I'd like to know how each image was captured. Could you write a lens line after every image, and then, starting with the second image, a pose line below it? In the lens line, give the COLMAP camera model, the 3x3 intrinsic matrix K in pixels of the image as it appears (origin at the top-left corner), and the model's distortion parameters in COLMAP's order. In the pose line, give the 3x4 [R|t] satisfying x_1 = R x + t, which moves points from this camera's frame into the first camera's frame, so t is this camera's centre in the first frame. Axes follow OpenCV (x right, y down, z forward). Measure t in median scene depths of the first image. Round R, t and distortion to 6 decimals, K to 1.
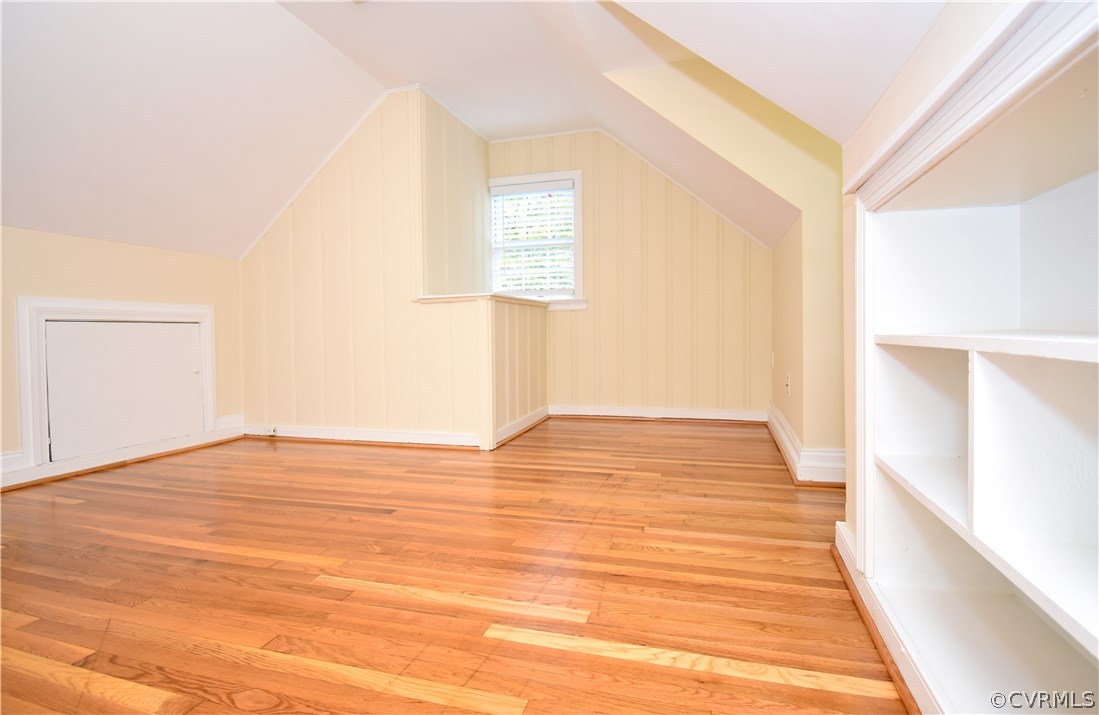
lens RADIAL K [[549.8, 0, 549.8], [0, 549.8, 353.8], [0, 0, 1]] dist [0.001633, -0.012768]
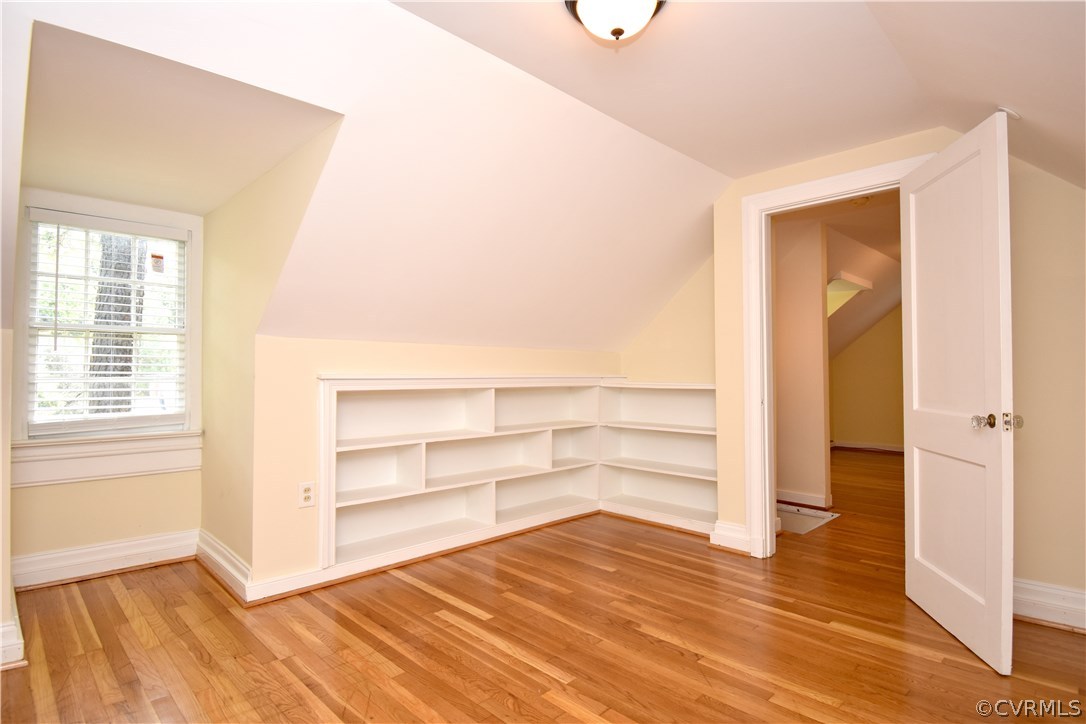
lens RADIAL K [[560.4, 0, 544.5], [0, 560.4, 362.1], [0, 0, 1]] dist [-0.001655, -0.002765]
pose [[-0.880281, 0.029230, 0.473551, -0.991254], [0.035581, 0.999357, 0.004456, -0.299665], [-0.473116, 0.020772, -0.880755, 2.120852]]
